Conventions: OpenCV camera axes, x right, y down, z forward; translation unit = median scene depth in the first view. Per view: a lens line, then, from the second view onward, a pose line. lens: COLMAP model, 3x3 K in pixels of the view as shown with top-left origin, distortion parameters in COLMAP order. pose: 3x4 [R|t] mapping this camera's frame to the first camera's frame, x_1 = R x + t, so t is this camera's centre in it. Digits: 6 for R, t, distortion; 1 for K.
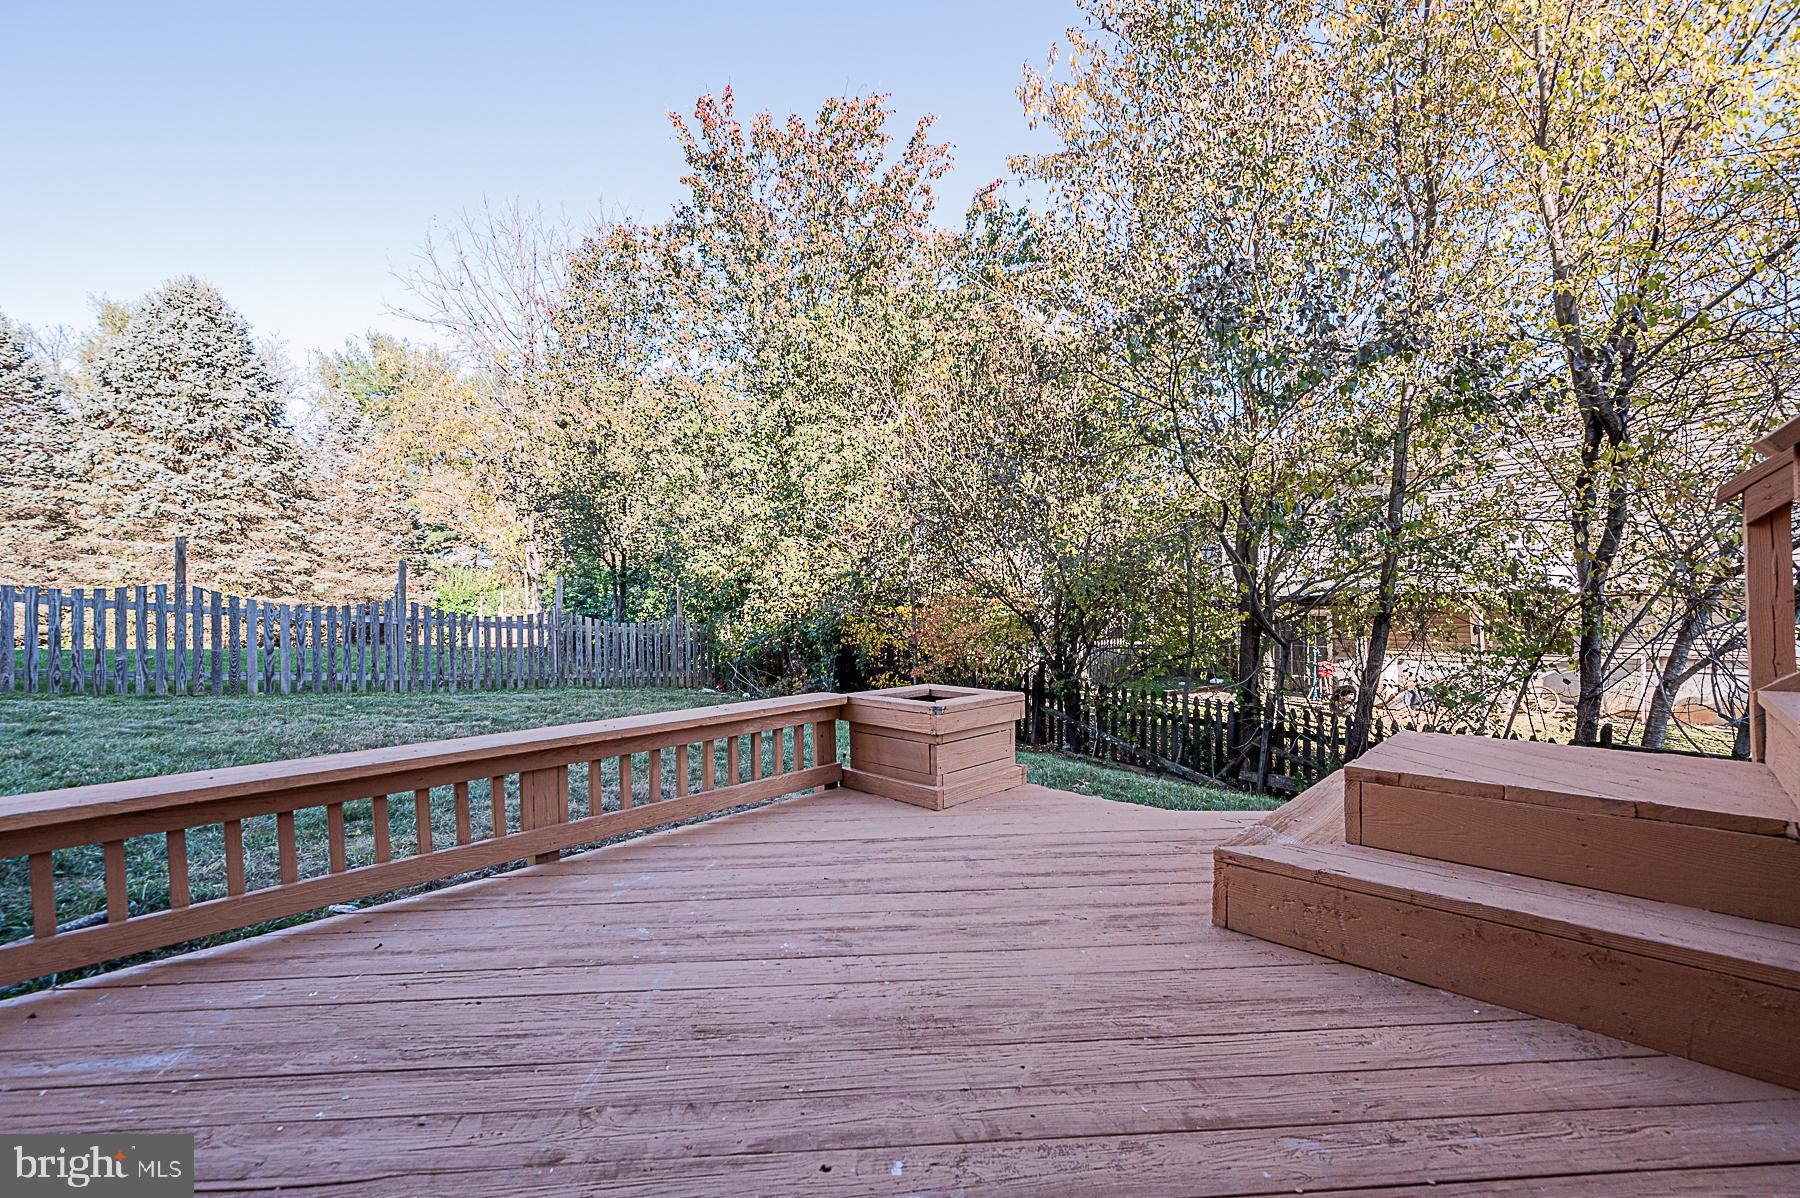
lens RADIAL K [[740.9, 0, 897.8], [0, 740.9, 599.4], [0, 0, 1]] dist [0.002894, 0.000024]
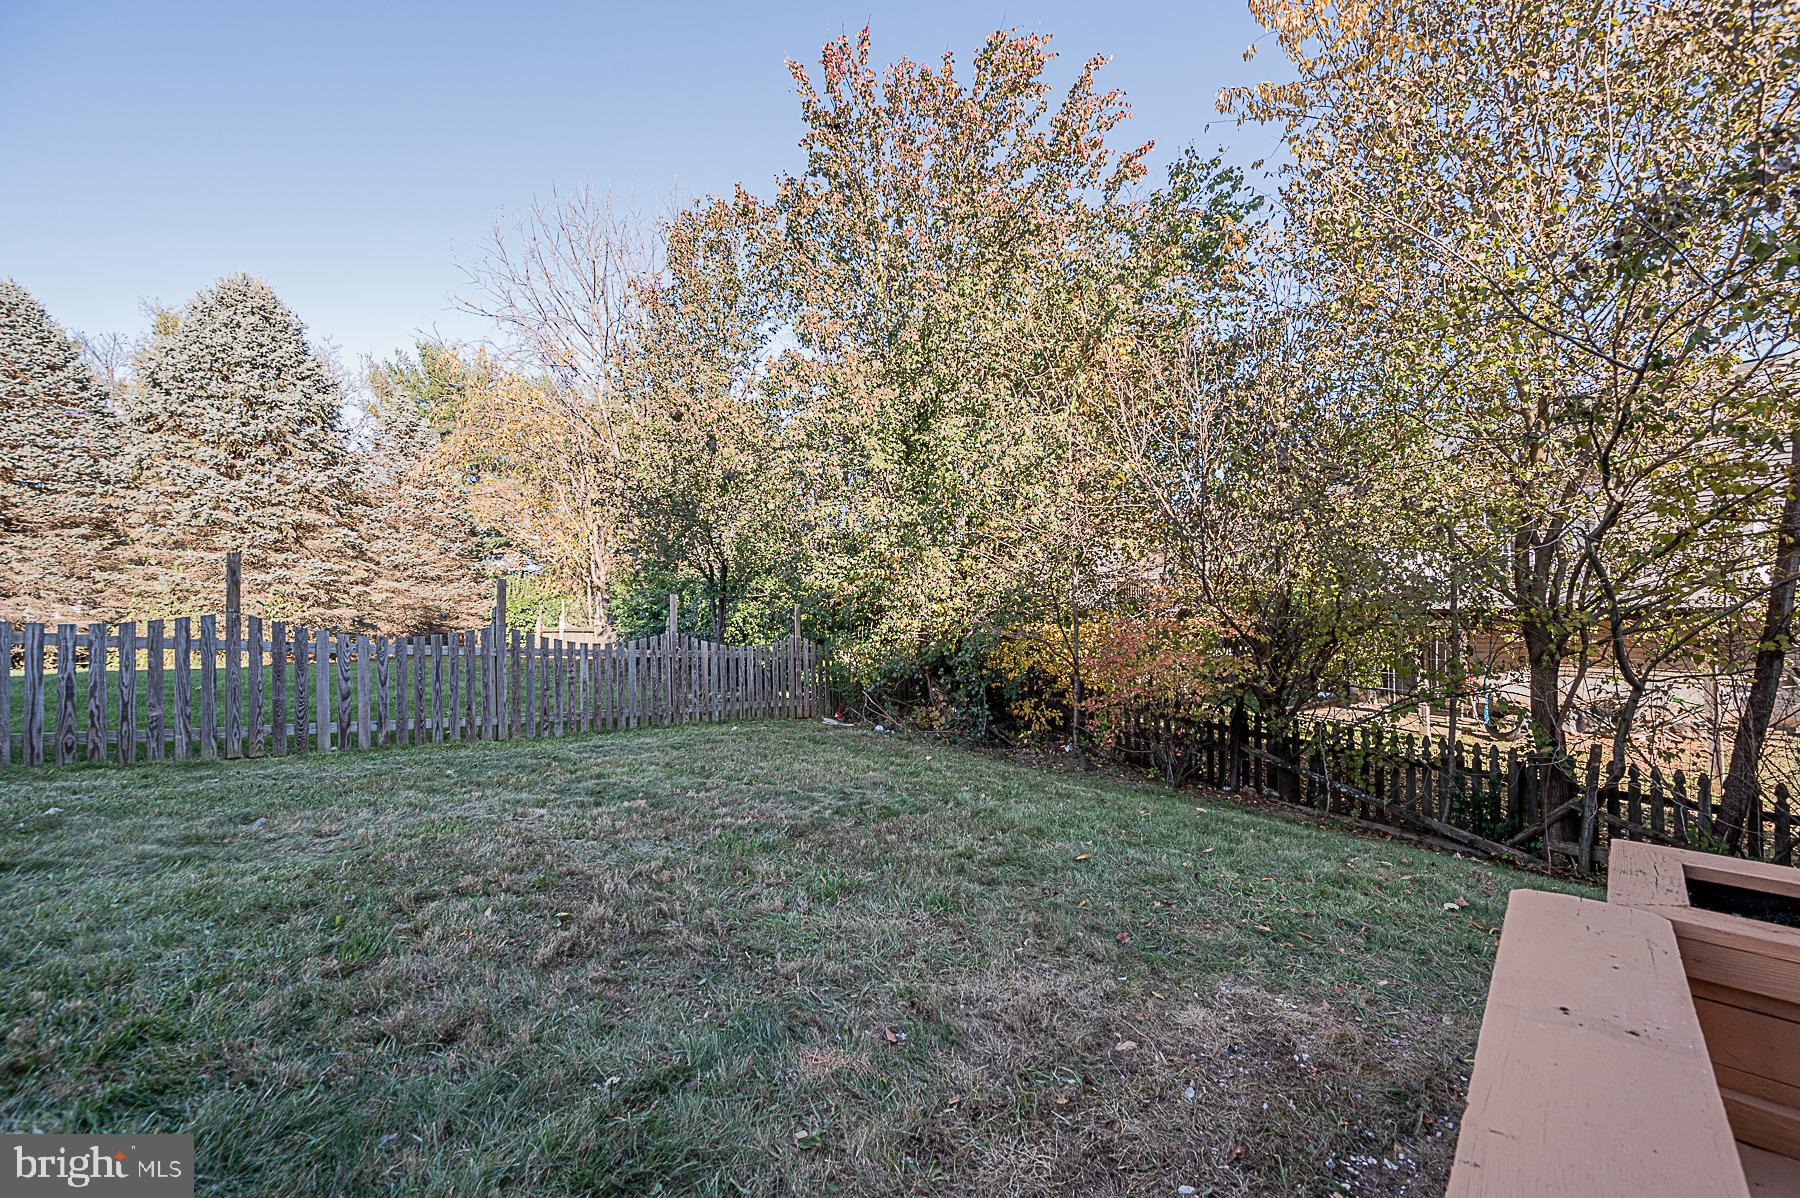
lens RADIAL K [[695.5, 0, 899.2], [0, 695.5, 595.4], [0, 0, 1]] dist [0.000139, 0.001008]
pose [[0.999985, -0.003136, -0.004457, -0.114500], [0.003115, 0.999984, -0.004629, -0.014713], [0.004472, 0.004615, 0.999979, 0.118387]]
